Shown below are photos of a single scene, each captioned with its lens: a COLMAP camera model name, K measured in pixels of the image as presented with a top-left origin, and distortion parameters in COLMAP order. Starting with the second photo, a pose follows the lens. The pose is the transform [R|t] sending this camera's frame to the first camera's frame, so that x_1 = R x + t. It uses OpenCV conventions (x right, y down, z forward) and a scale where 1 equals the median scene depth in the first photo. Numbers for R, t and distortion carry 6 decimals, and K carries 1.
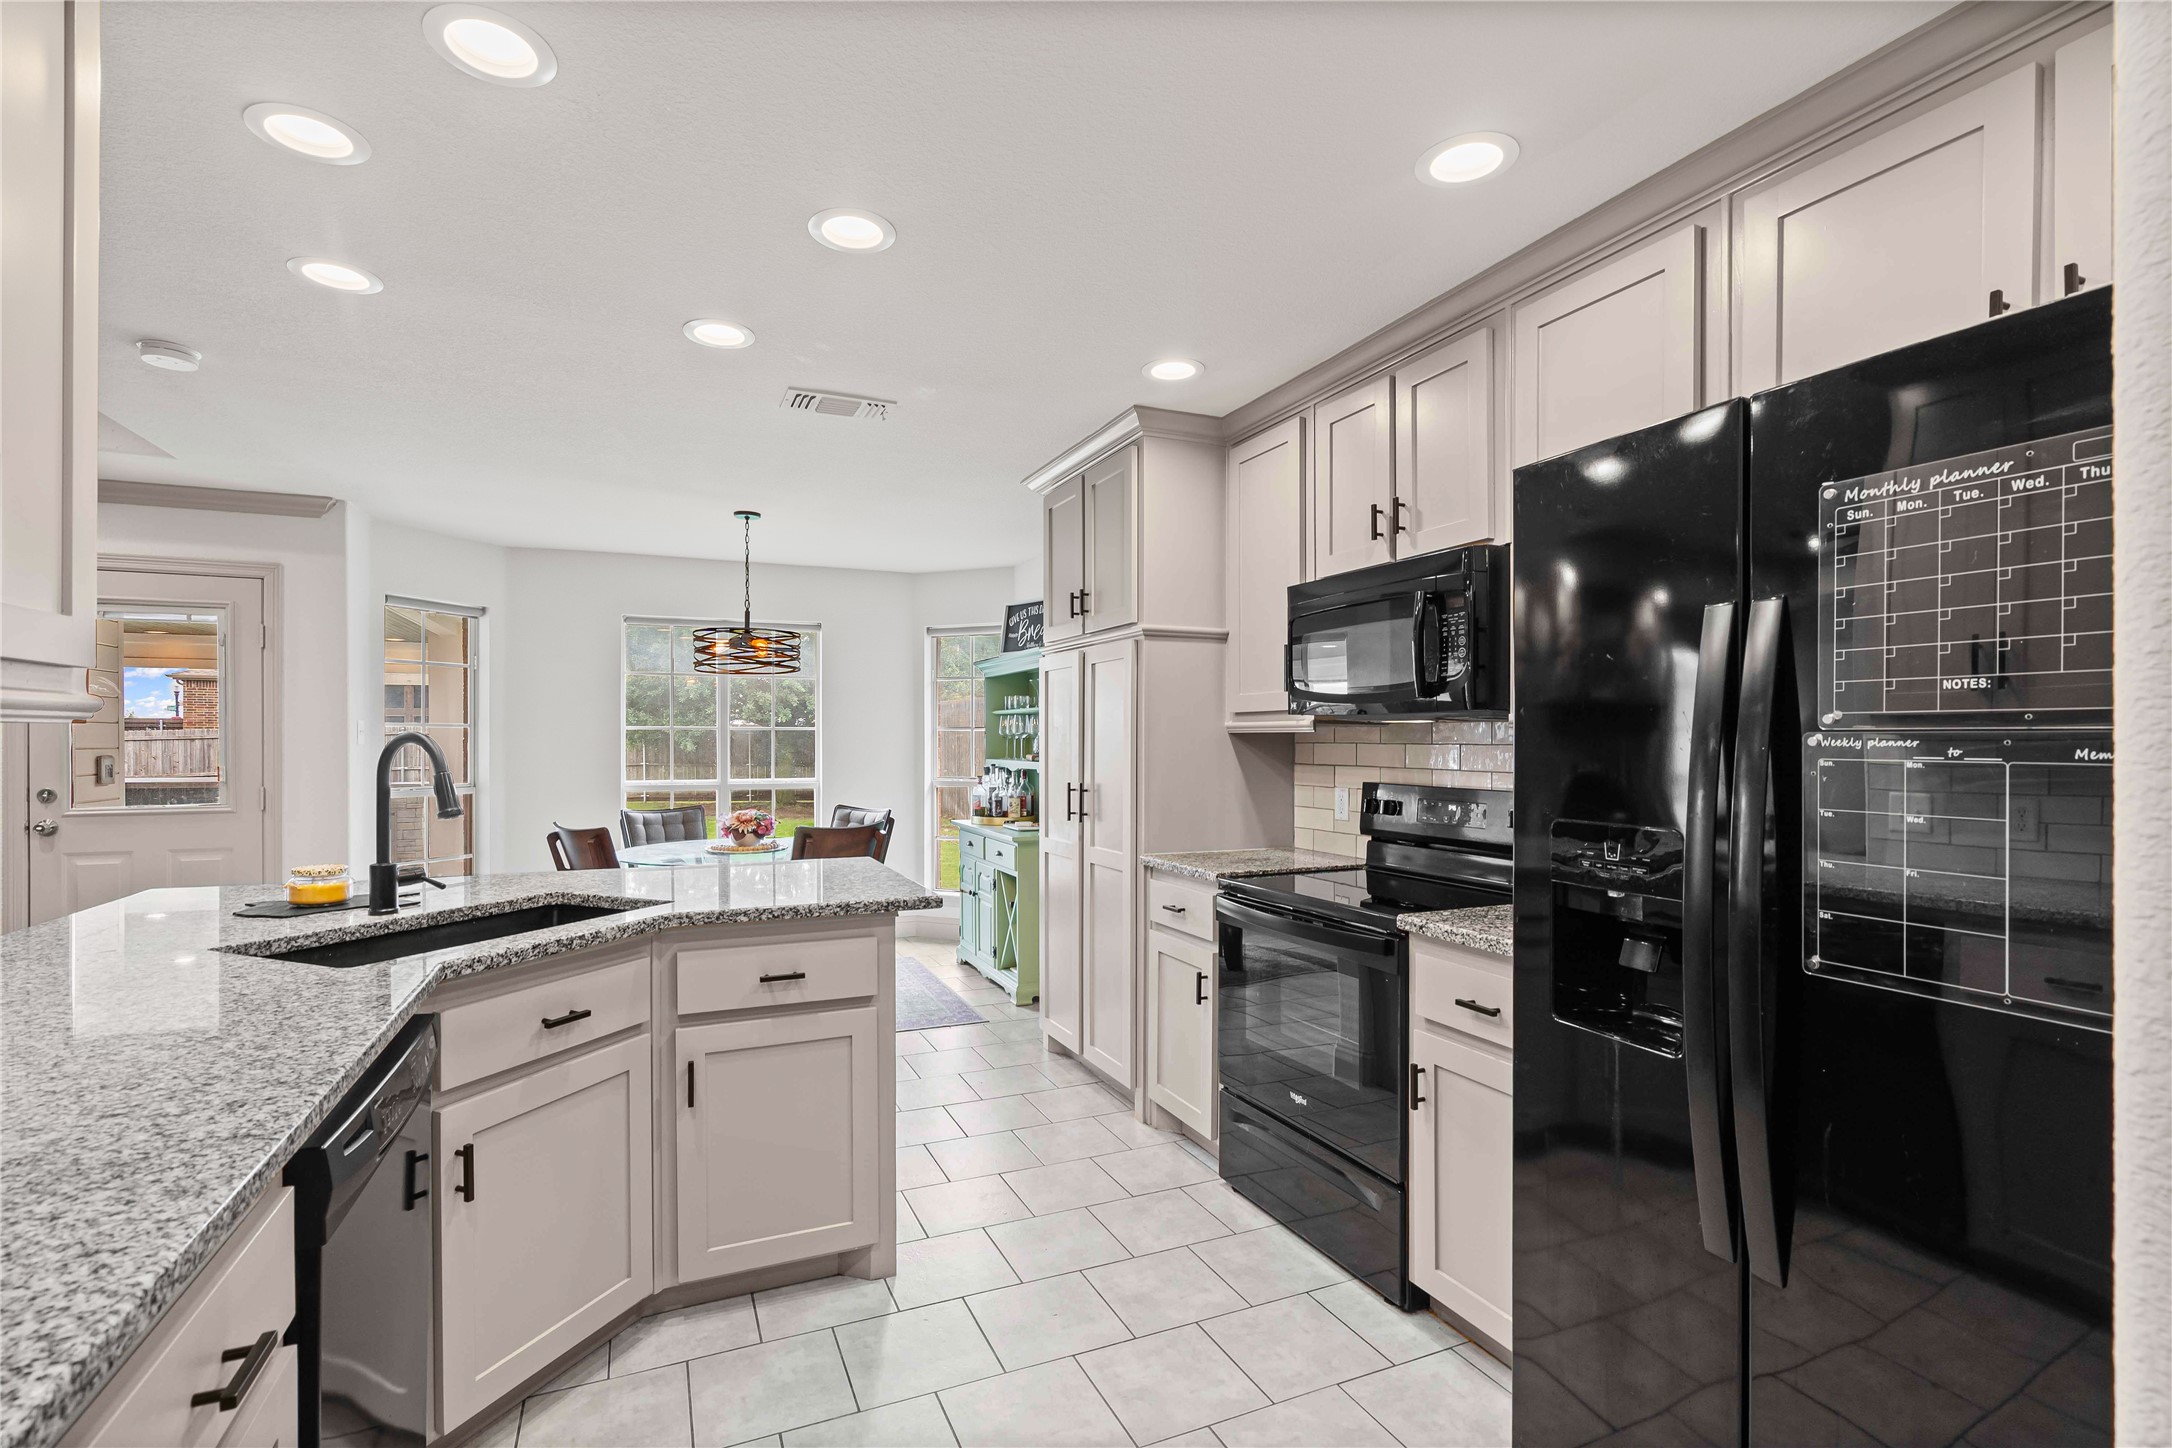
lens RADIAL K [[978.5, 0, 1082.1], [0, 978.5, 732.3], [0, 0, 1]] dist [-0.001866, 0.000322]
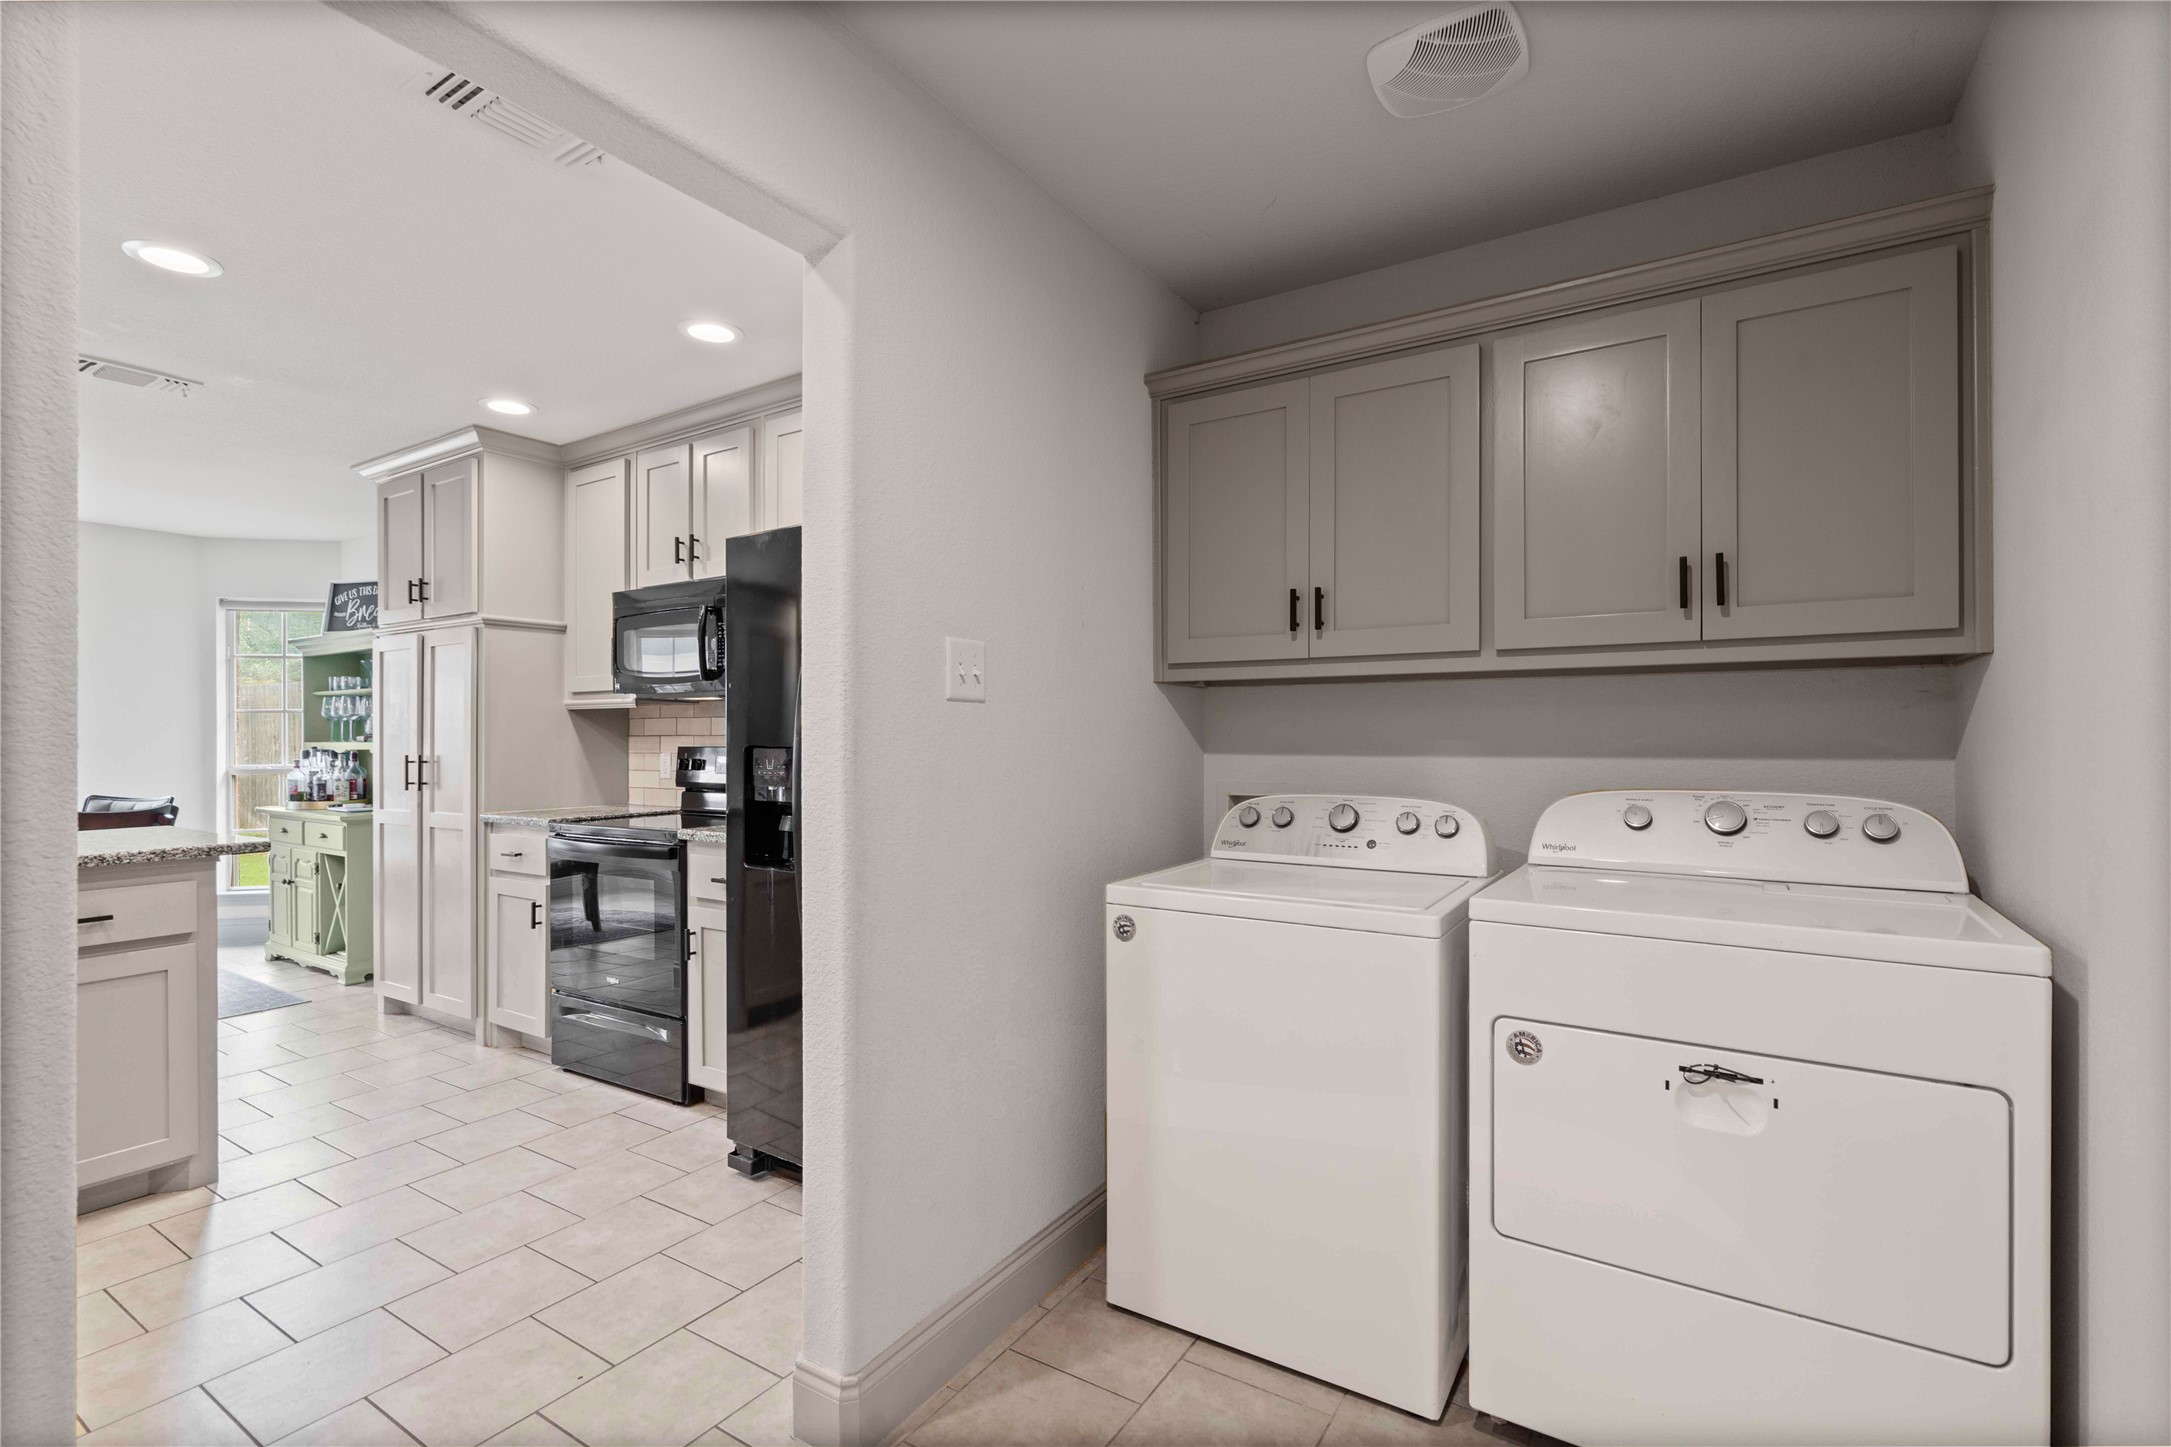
lens RADIAL K [[978.0, 0, 1069.6], [0, 978.0, 727.6], [0, 0, 1]] dist [-0.001866, 0.000322]
pose [[0.838659, -0.000568, 0.544657, 0.014716], [0.001760, 0.999997, -0.001668, 0.027225], [-0.544655, 0.002358, 0.838657, -0.353890]]
